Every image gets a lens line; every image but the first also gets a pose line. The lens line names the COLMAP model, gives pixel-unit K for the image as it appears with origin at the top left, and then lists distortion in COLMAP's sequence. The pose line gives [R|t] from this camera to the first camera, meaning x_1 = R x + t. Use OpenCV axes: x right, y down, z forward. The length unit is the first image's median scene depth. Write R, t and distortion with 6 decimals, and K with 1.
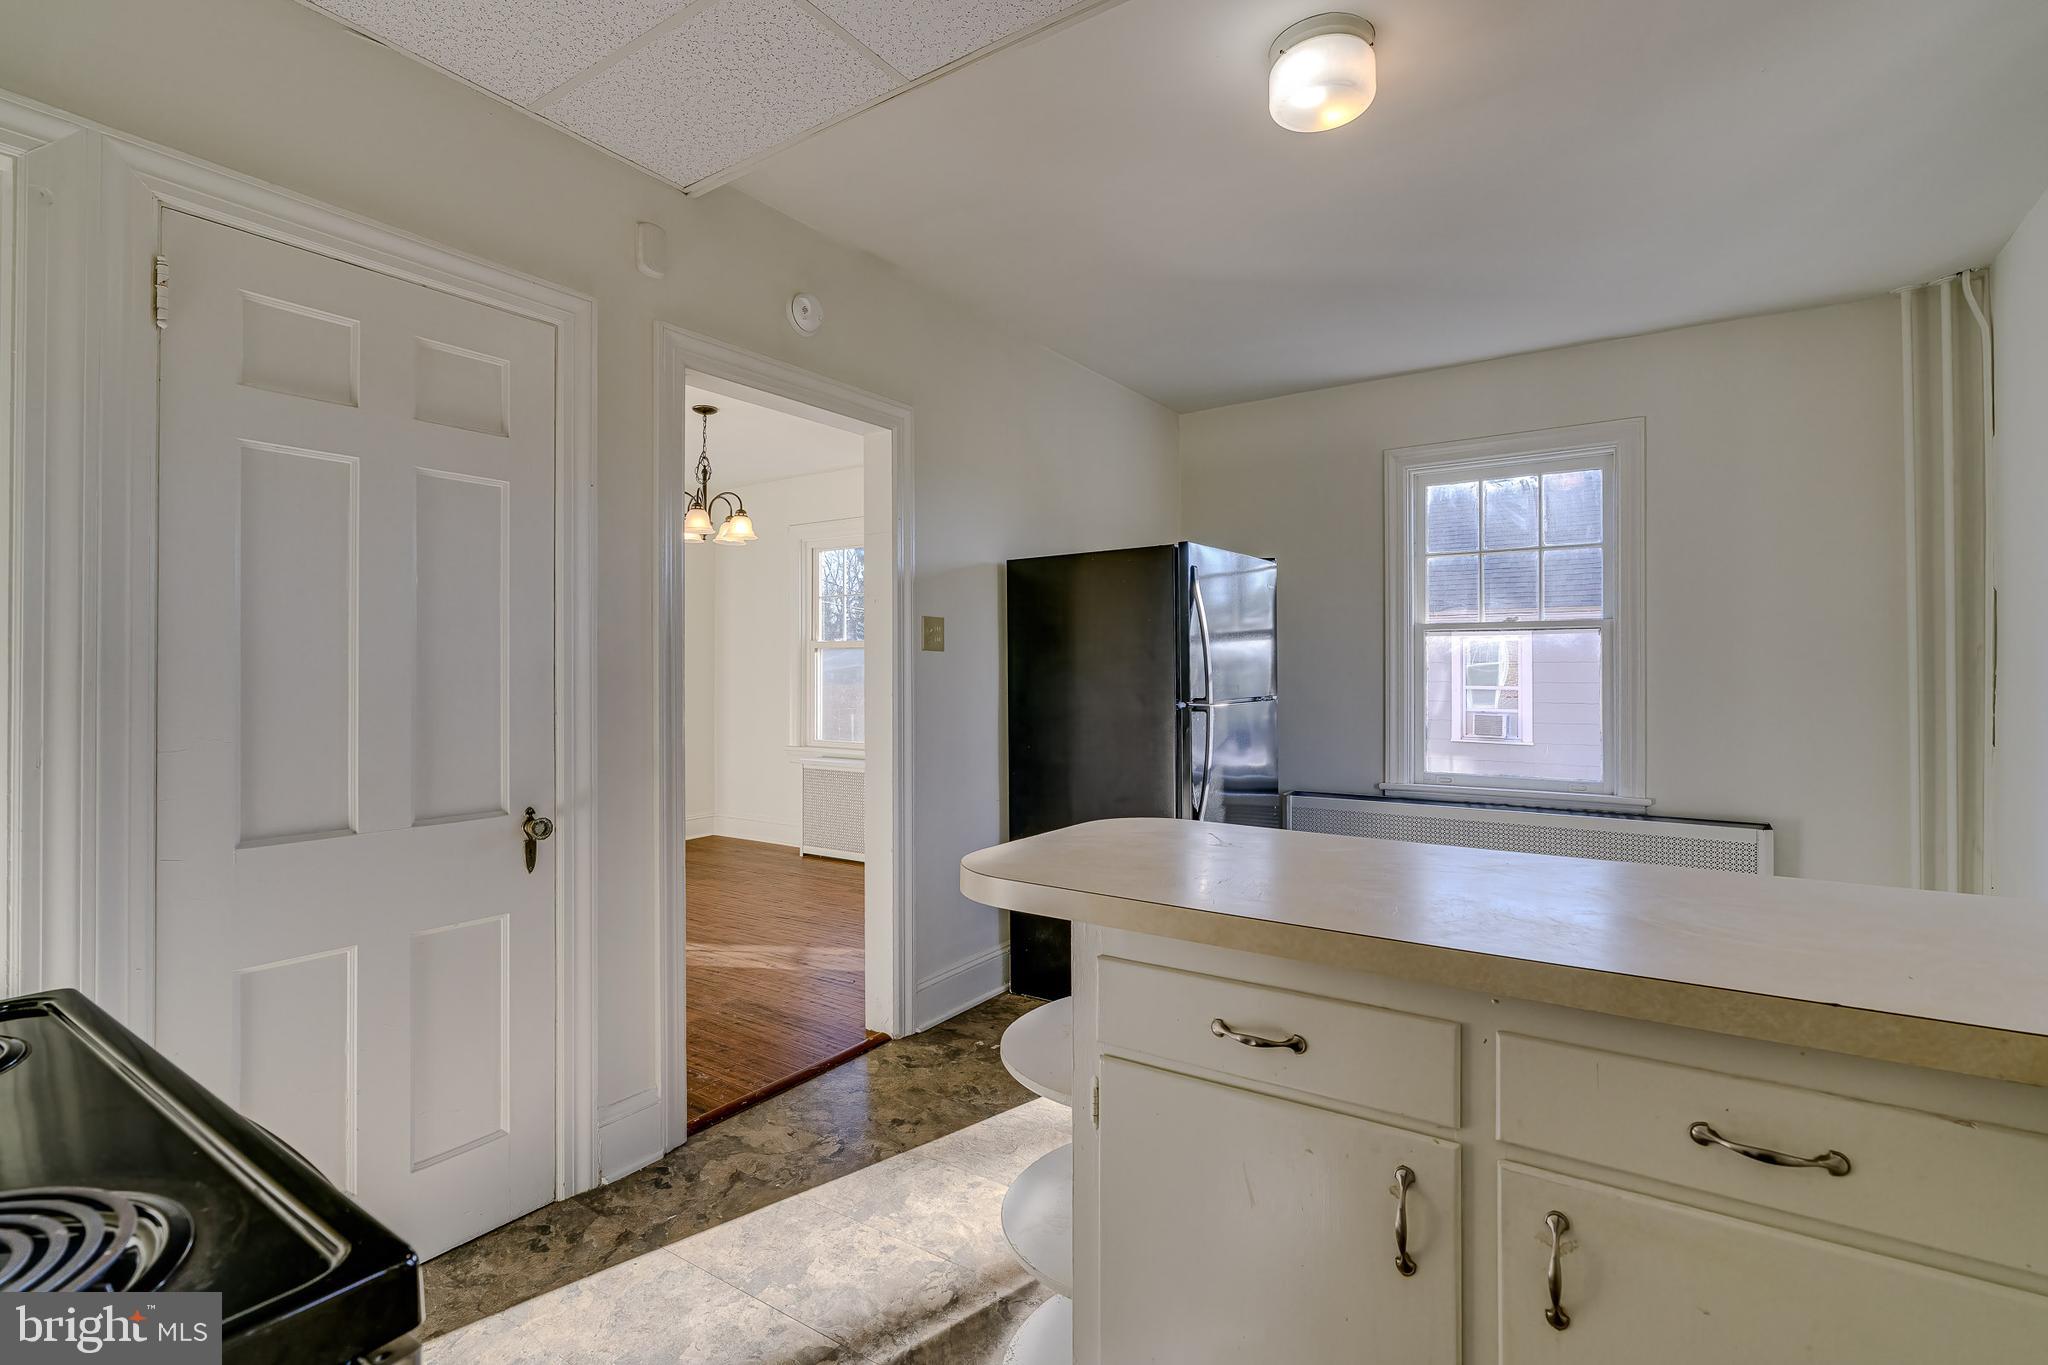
lens RADIAL K [[957.9, 0, 1008.9], [0, 957.9, 672.8], [0, 0, 1]] dist [0.001782, 0.000256]
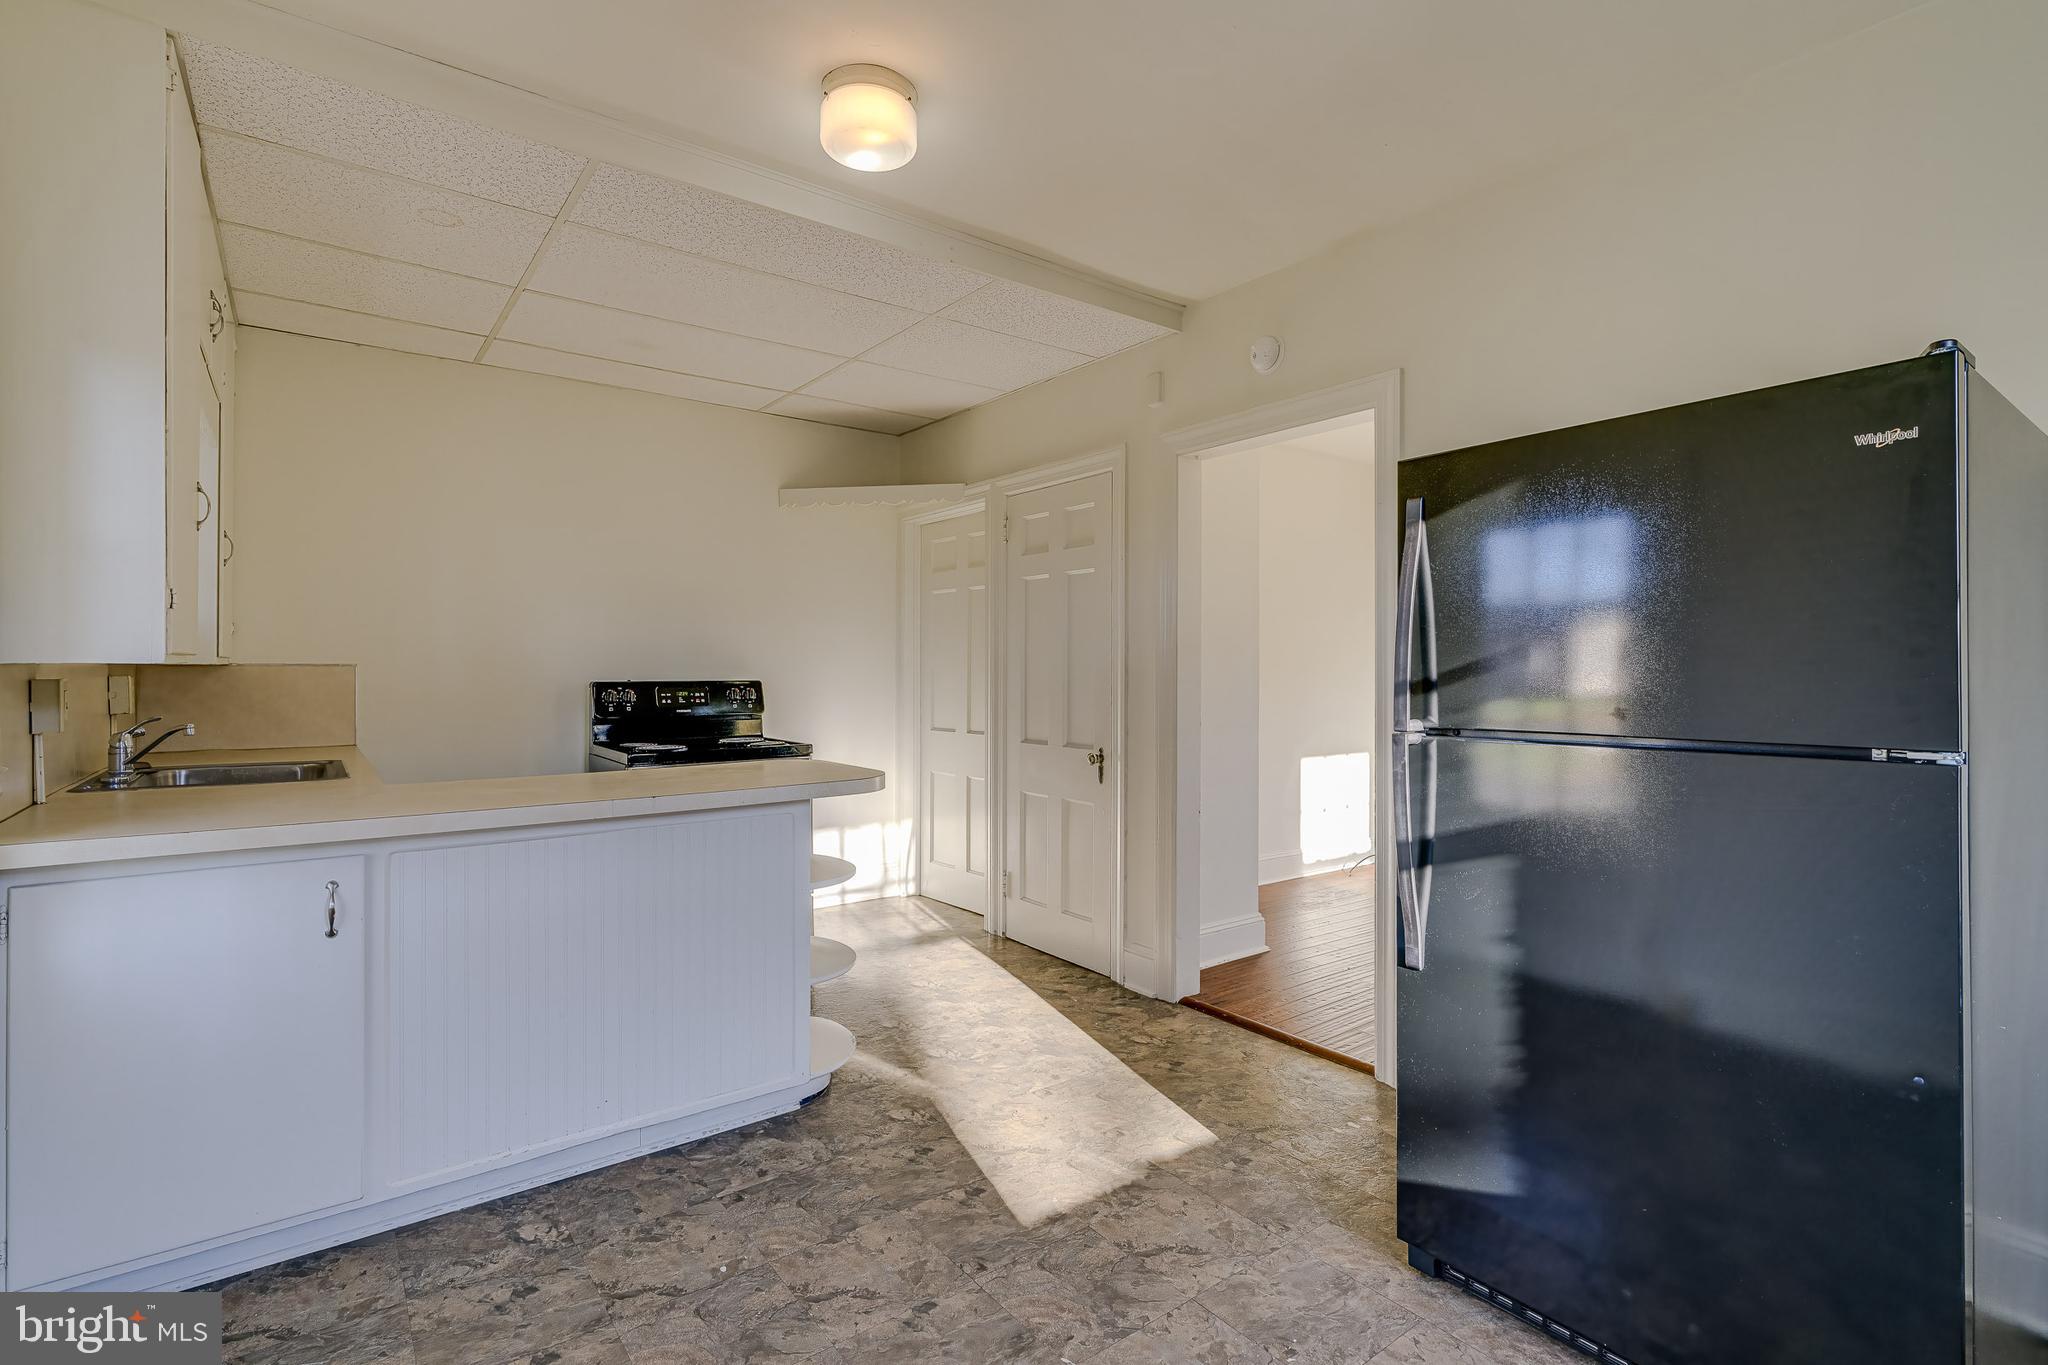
lens RADIAL K [[942.6, 0, 1063.7], [0, 942.6, 675.8], [0, 0, 1]] dist [-0.000676, 0.000463]
pose [[-0.275519, 0.004645, -0.961284, 1.027465], [-0.005695, 0.999963, 0.006464, -0.004092], [0.961279, 0.007256, -0.275482, 1.200346]]
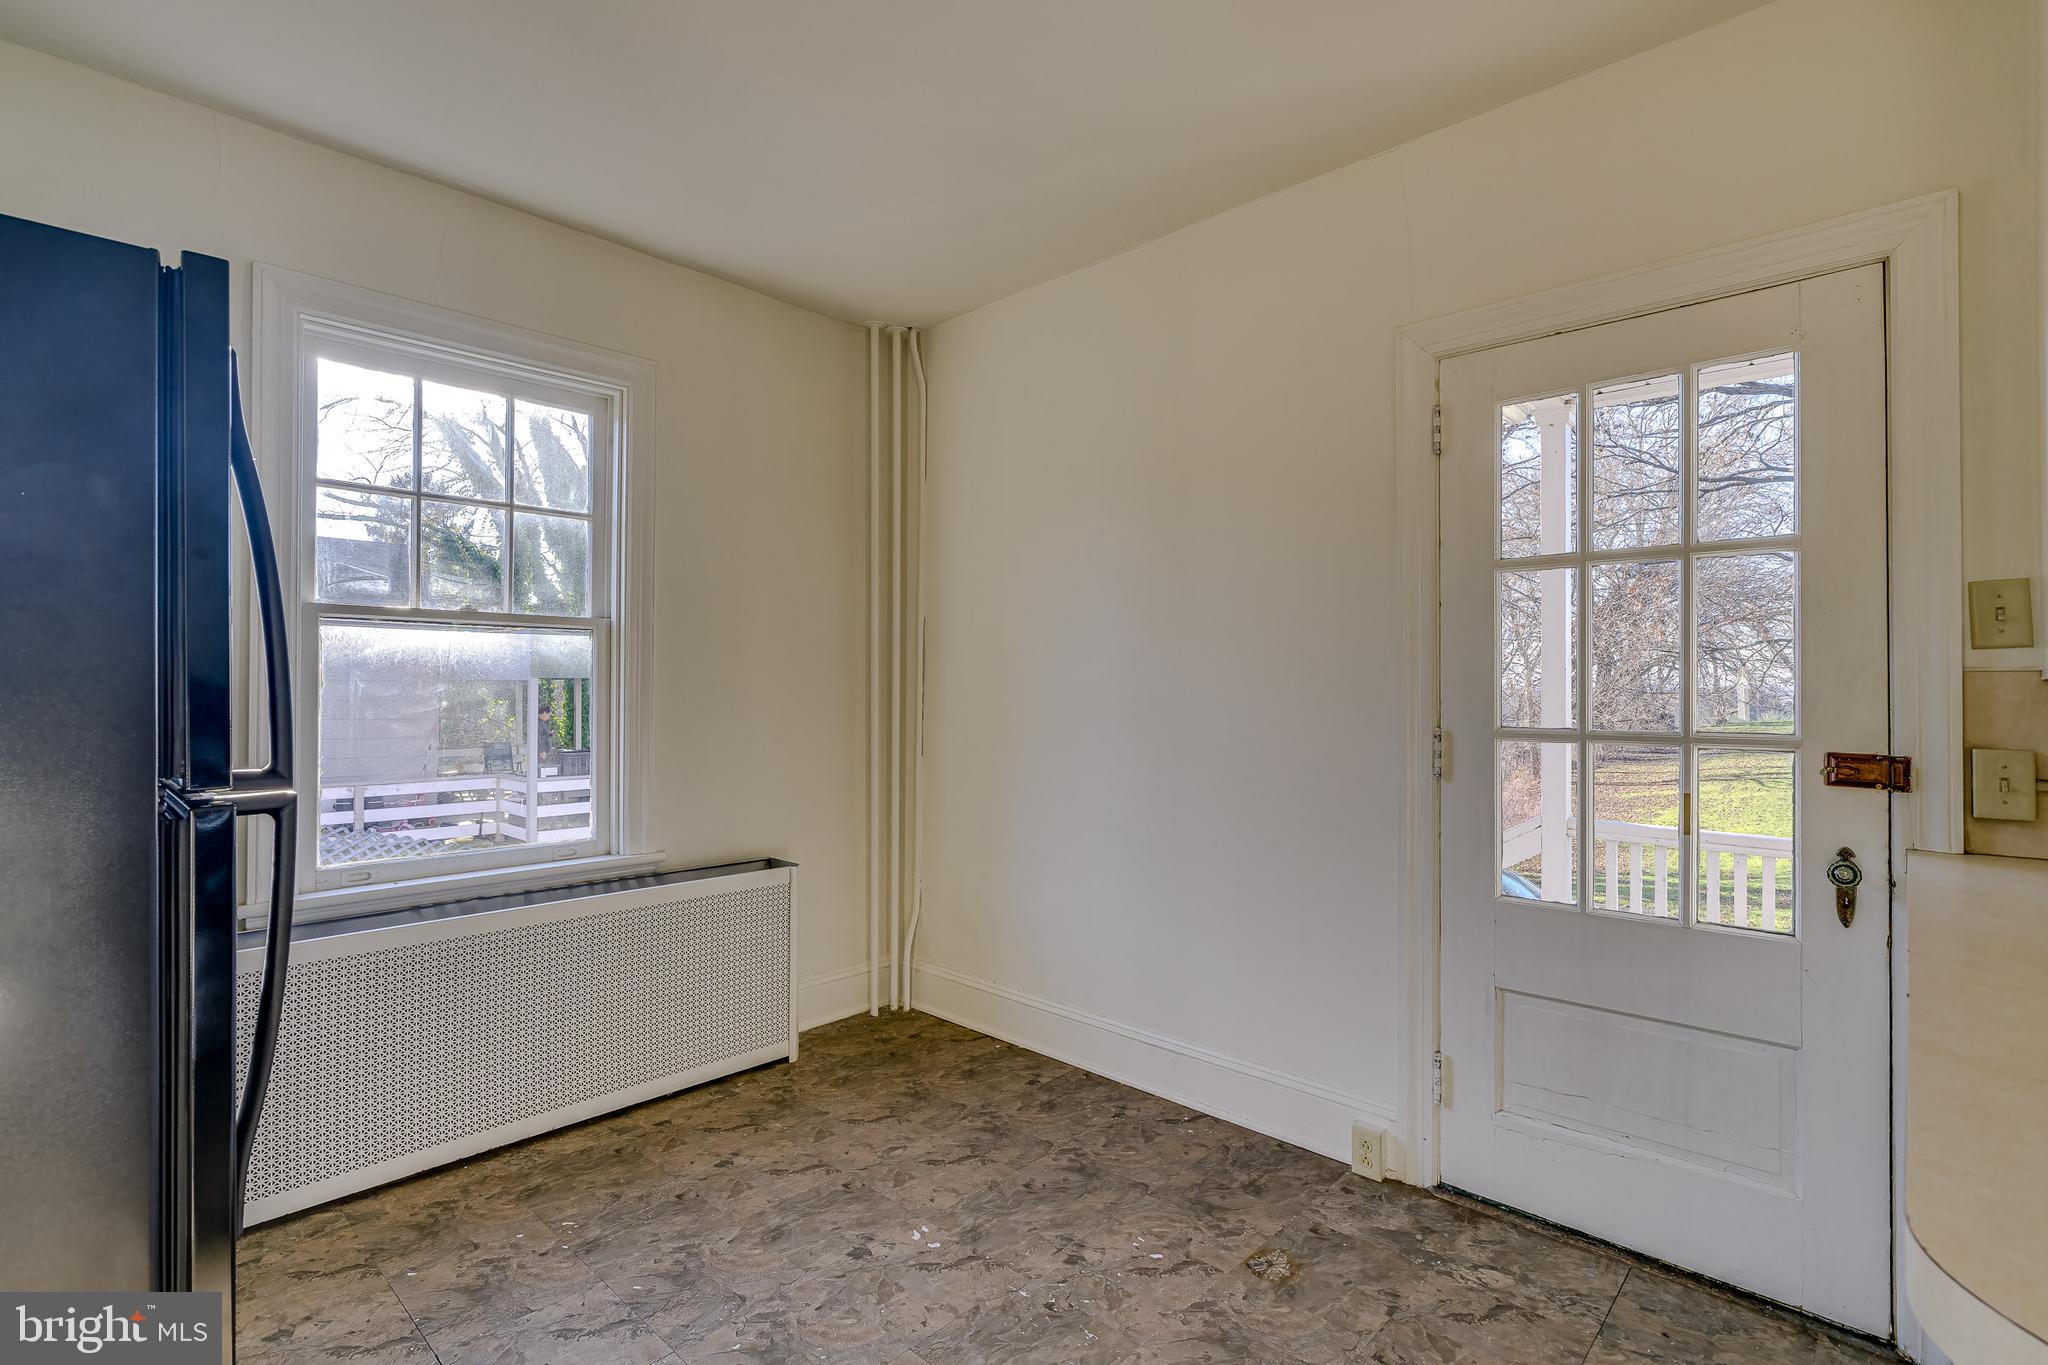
lens RADIAL K [[982.3, 0, 1028.3], [0, 982.3, 677.4], [0, 0, 1]] dist [-0.000334, -0.000416]
pose [[0.156764, 0.011175, 0.987573, -0.111673], [0.003122, 0.999925, -0.011810, -0.000771], [-0.987631, 0.004935, 0.156717, 0.859682]]
